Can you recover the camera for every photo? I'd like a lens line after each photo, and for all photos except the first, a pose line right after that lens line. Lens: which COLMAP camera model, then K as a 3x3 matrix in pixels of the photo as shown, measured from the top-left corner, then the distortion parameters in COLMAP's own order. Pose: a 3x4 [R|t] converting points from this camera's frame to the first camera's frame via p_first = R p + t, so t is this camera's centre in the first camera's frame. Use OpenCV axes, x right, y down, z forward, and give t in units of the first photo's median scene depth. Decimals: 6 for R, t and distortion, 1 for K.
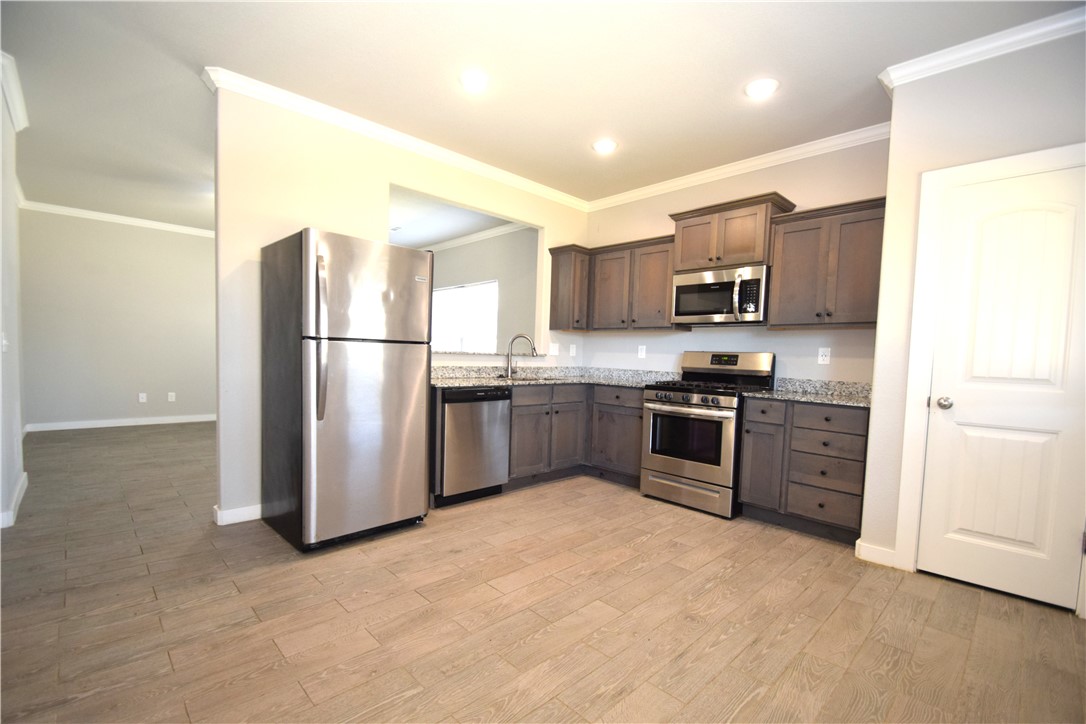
lens RADIAL K [[477.4, 0, 545.2], [0, 477.4, 384.3], [0, 0, 1]] dist [0.012681, -0.017599]
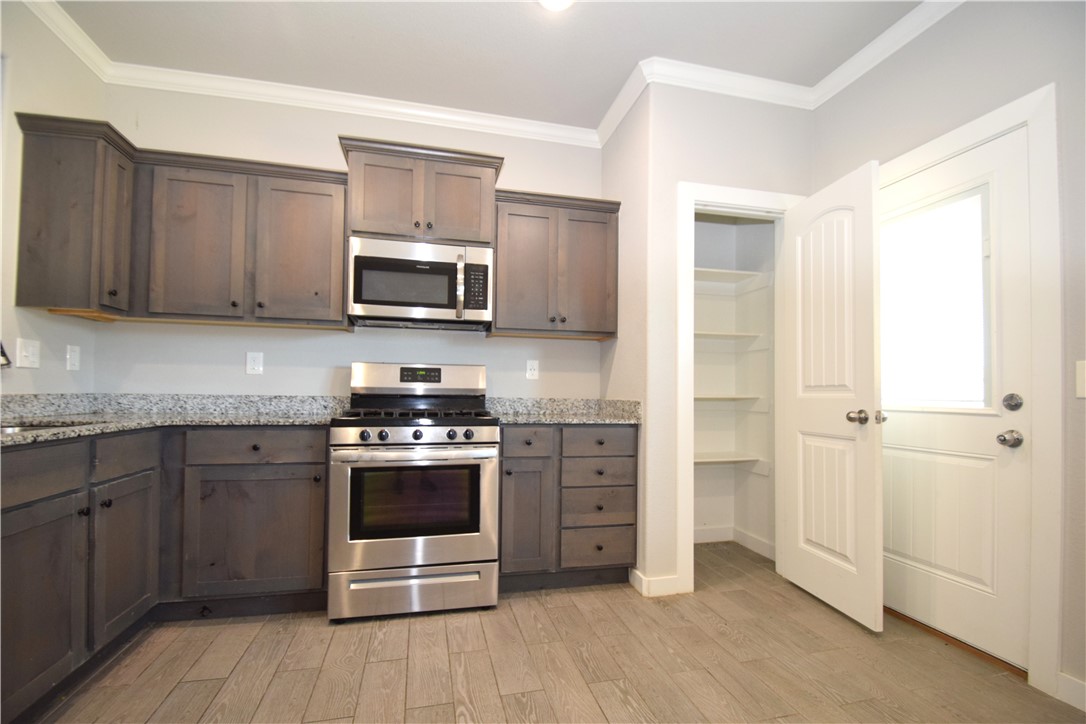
lens RADIAL K [[477.4, 0, 545.2], [0, 477.4, 384.3], [0, 0, 1]] dist [0.012681, -0.017599]
pose [[0.511385, -0.012018, 0.859267, -0.144591], [0.057964, 0.998107, -0.020537, -0.013832], [-0.857394, 0.060309, 0.511114, 0.528712]]
